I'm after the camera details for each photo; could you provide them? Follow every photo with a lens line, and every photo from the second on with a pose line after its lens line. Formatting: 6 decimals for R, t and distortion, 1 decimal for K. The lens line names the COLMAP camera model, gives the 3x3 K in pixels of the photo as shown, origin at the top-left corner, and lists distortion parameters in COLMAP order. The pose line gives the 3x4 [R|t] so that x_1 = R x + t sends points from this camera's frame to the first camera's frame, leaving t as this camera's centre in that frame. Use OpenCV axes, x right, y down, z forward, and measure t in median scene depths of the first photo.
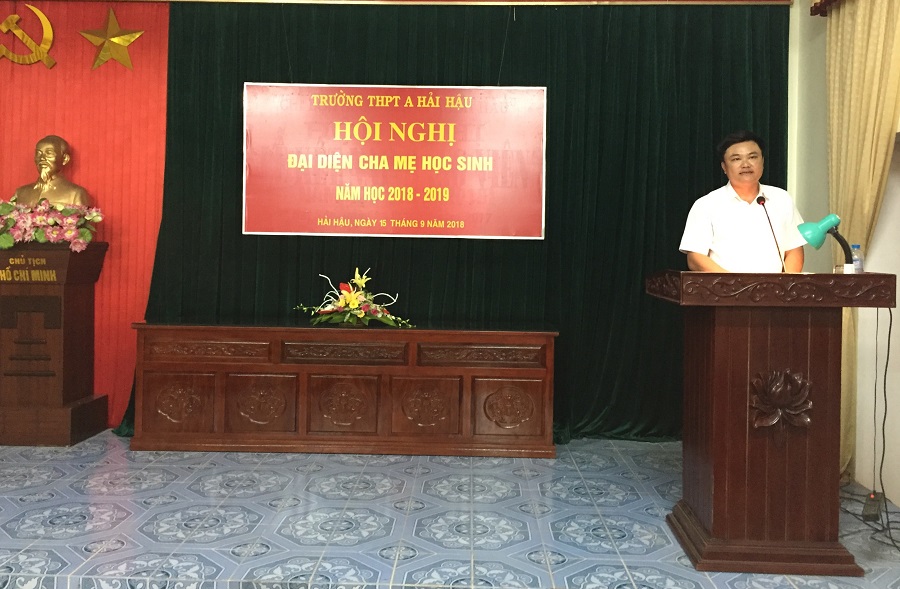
lens RADIAL K [[724.1, 0, 447.1], [0, 724.1, 297.4], [0, 0, 1]] dist [0.018454, -0.001847]
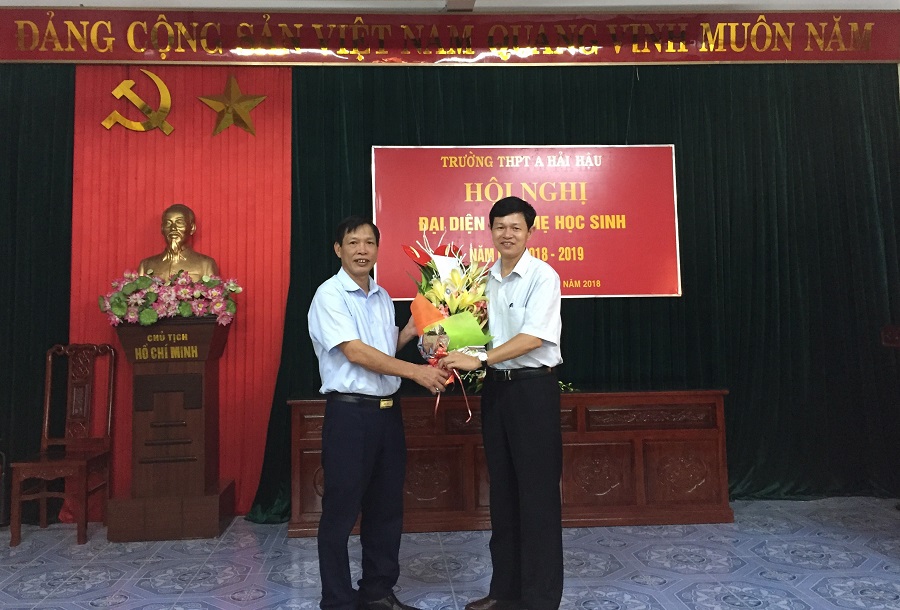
lens RADIAL K [[754.1, 0, 454.1], [0, 754.1, 299.1], [0, 0, 1]] dist [0.021945, -0.011571]
pose [[0.996585, -0.033266, 0.075578, -0.252013], [0.039443, 0.995872, -0.081753, -0.004352], [-0.072547, 0.084455, 0.993783, 0.004920]]
